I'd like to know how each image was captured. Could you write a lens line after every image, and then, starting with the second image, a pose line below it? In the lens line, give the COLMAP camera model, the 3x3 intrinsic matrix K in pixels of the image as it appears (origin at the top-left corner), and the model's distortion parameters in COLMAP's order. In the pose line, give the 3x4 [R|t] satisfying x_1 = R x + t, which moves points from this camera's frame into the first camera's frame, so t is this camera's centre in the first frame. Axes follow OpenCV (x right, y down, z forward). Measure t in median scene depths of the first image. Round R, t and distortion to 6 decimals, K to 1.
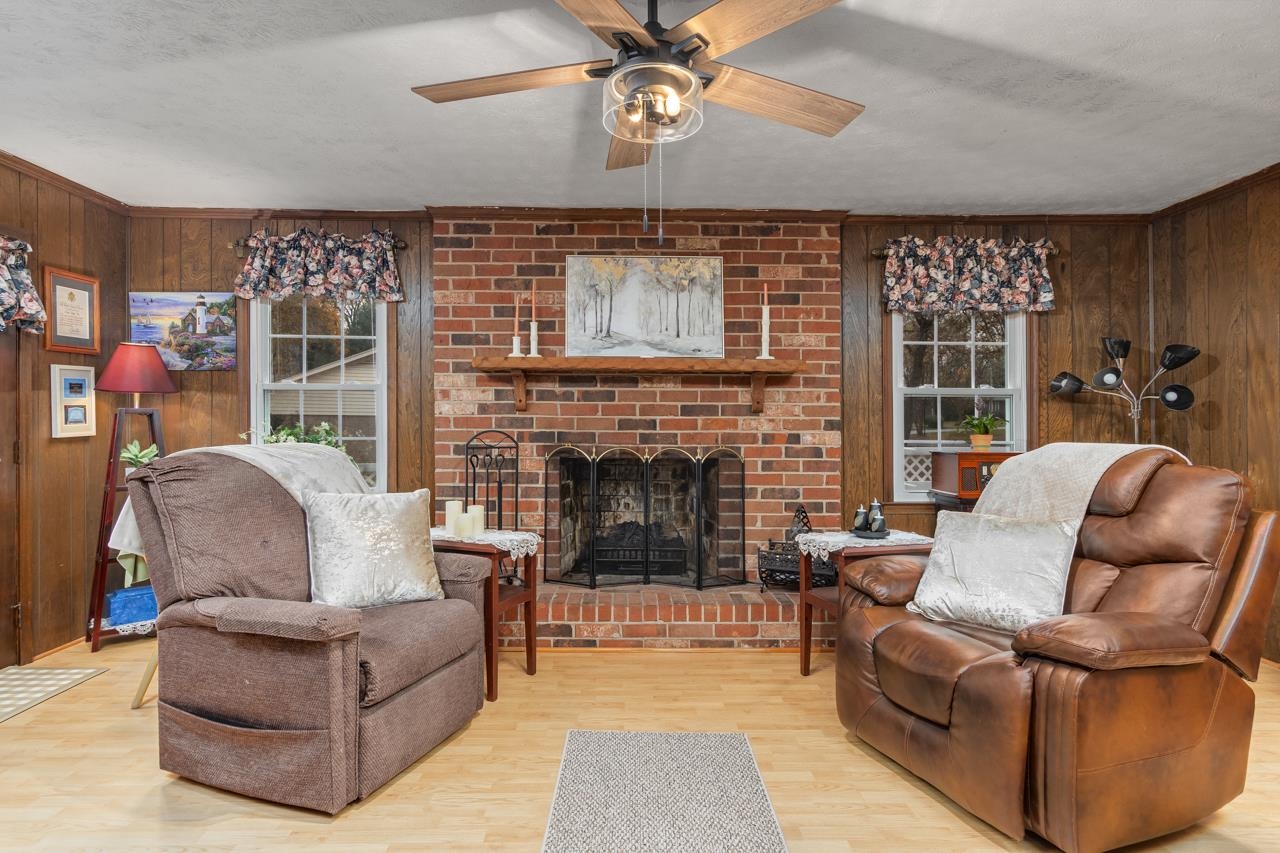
lens RADIAL K [[705.5, 0, 633.4], [0, 705.5, 429.7], [0, 0, 1]] dist [0.010000, -0.003098]
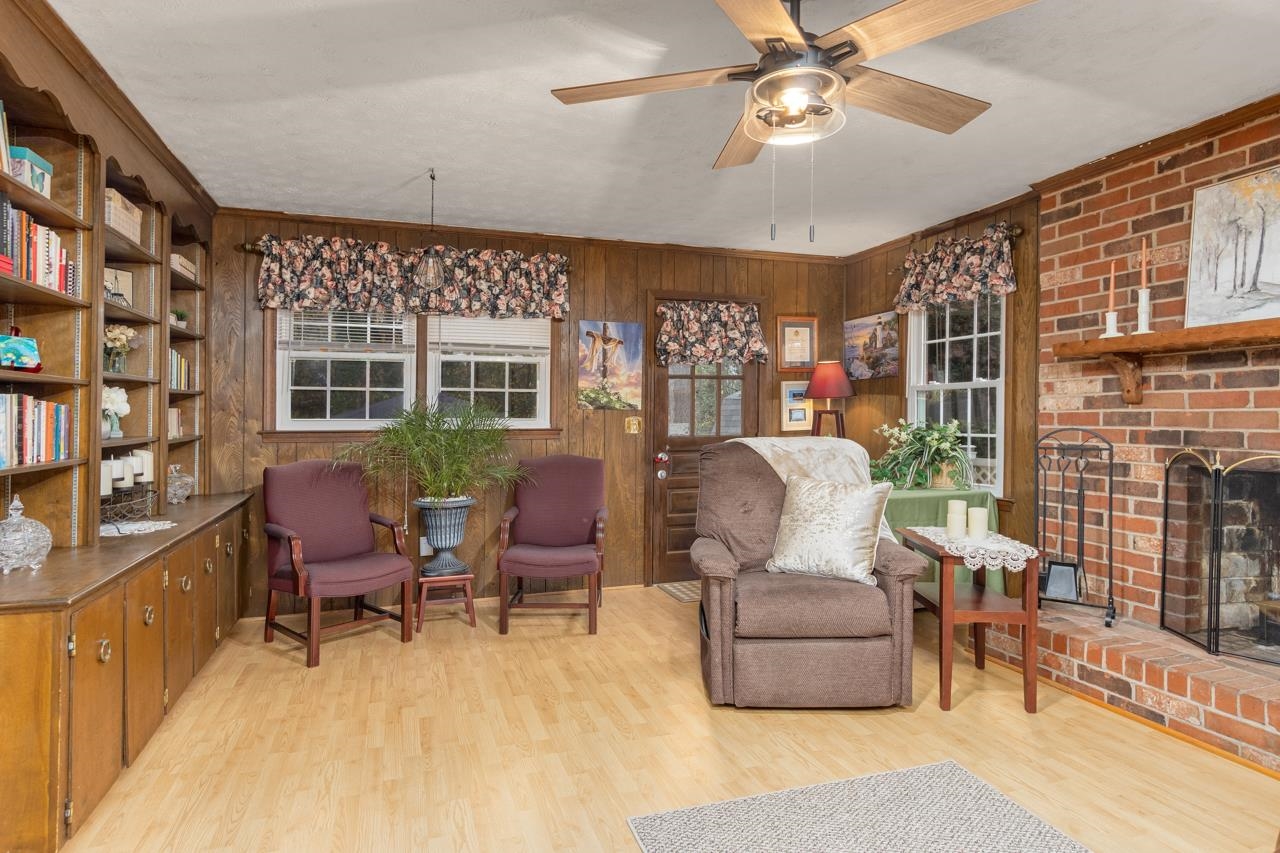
lens RADIAL K [[705.5, 0, 613.1], [0, 705.5, 420.2], [0, 0, 1]] dist [0.010000, -0.003098]
pose [[0.280055, -0.003091, -0.959979, 0.461690], [-0.003323, 0.999986, -0.004189, -0.003360], [0.959978, 0.004363, 0.280041, 0.228688]]
